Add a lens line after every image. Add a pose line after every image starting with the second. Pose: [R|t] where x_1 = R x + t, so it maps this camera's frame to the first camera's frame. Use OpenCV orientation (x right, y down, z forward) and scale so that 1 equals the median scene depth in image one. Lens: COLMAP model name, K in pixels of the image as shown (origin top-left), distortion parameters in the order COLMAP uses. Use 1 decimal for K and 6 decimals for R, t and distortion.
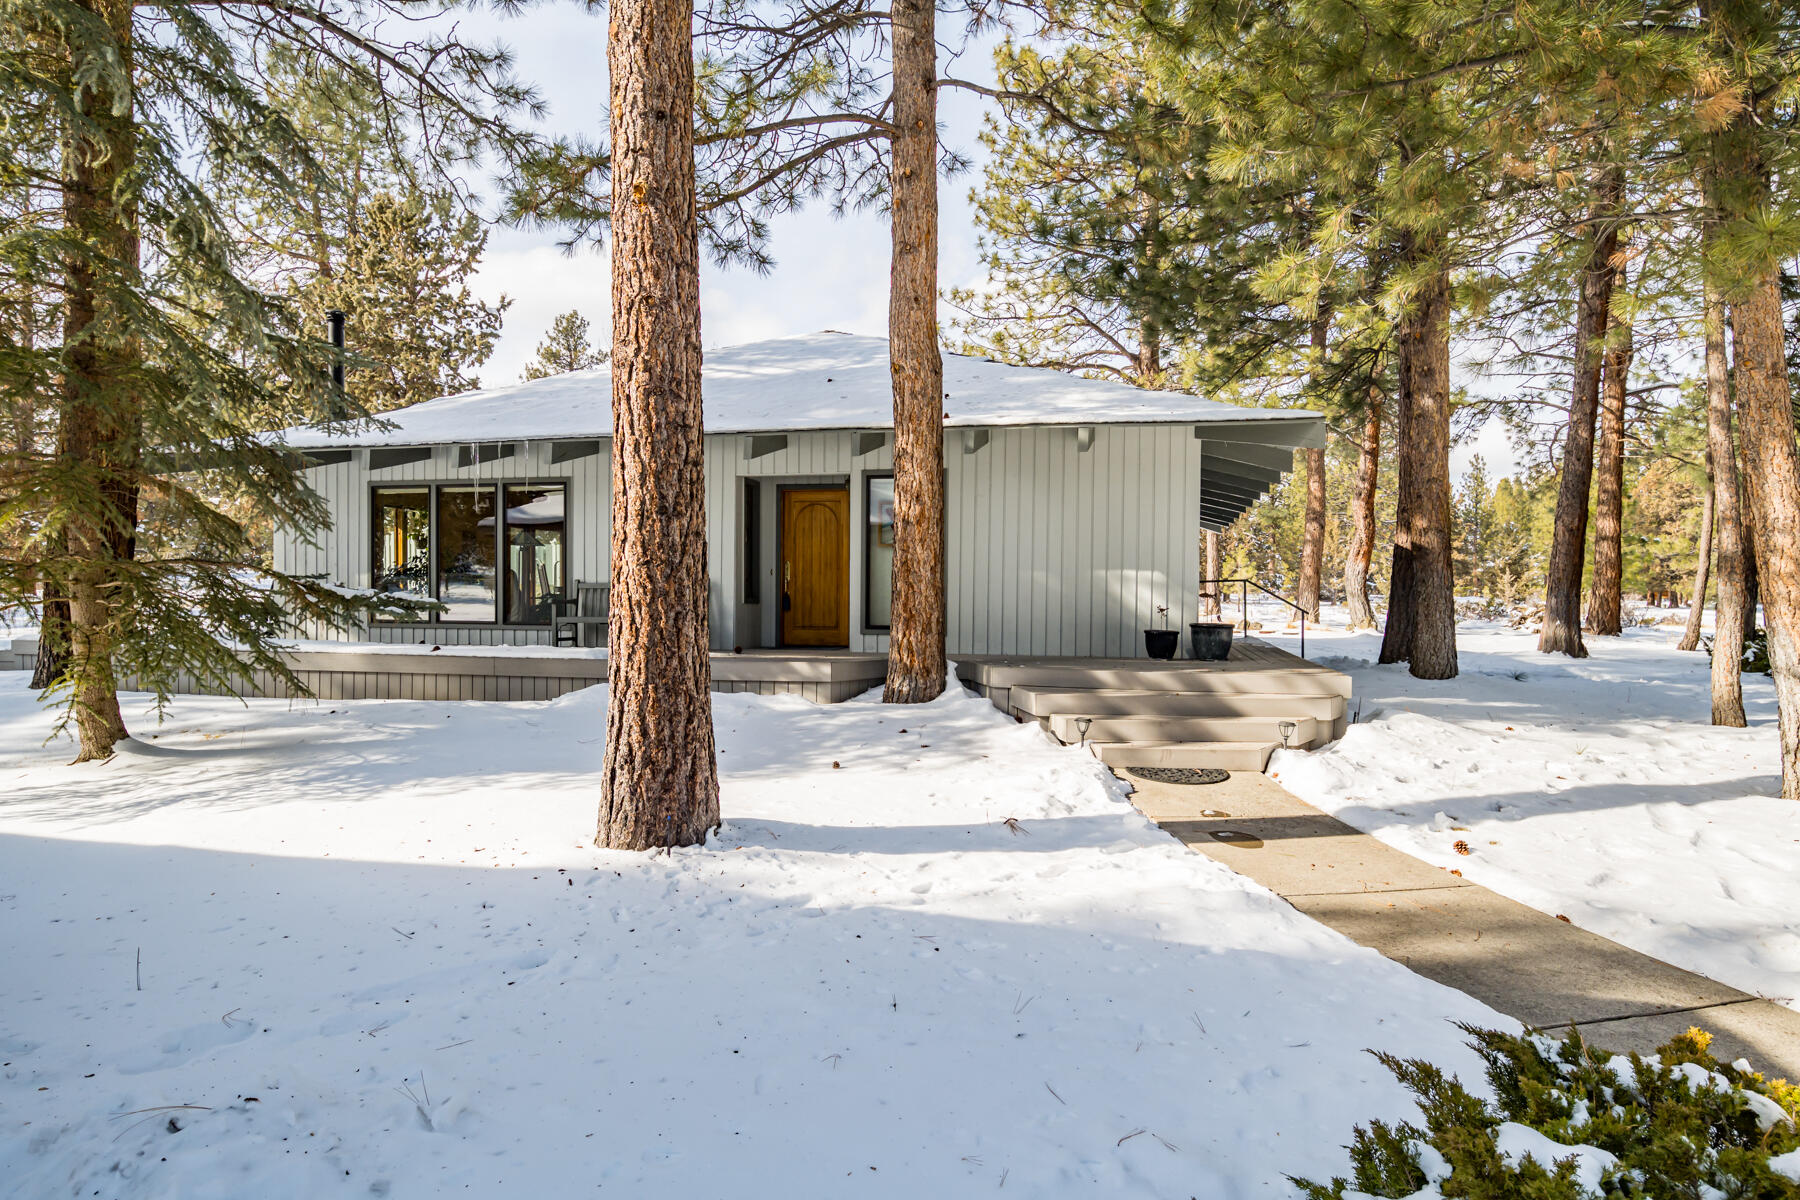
lens RADIAL K [[1117.0, 0, 952.6], [0, 1117.0, 602.6], [0, 0, 1]] dist [-0.010046, -0.000882]
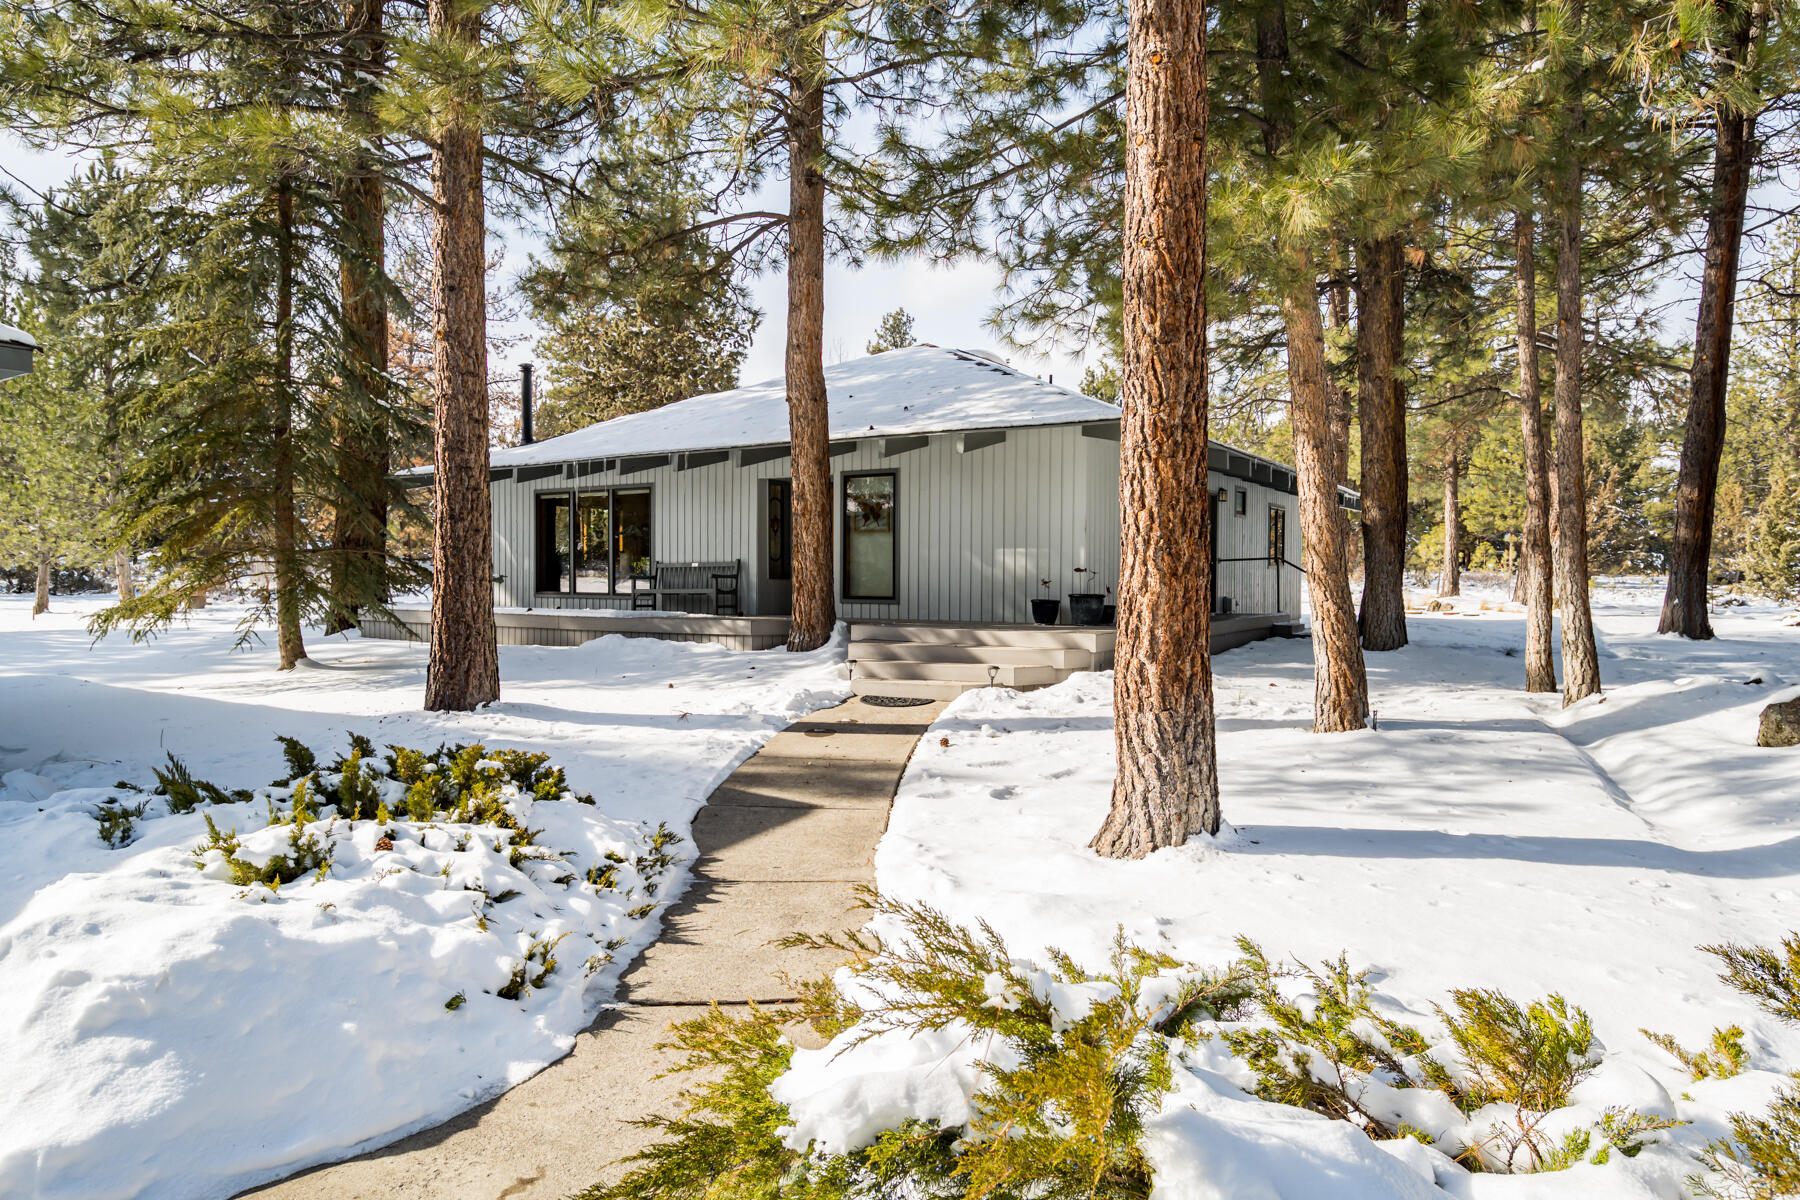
lens RADIAL K [[1117.0, 0, 899.1], [0, 1117.0, 602.7], [0, 0, 1]] dist [-0.010046, -0.000882]
pose [[0.944563, 0.006005, -0.328277, 0.432653], [-0.001282, 0.999893, 0.014601, 0.010541], [0.328329, -0.013371, 0.944469, -0.183759]]
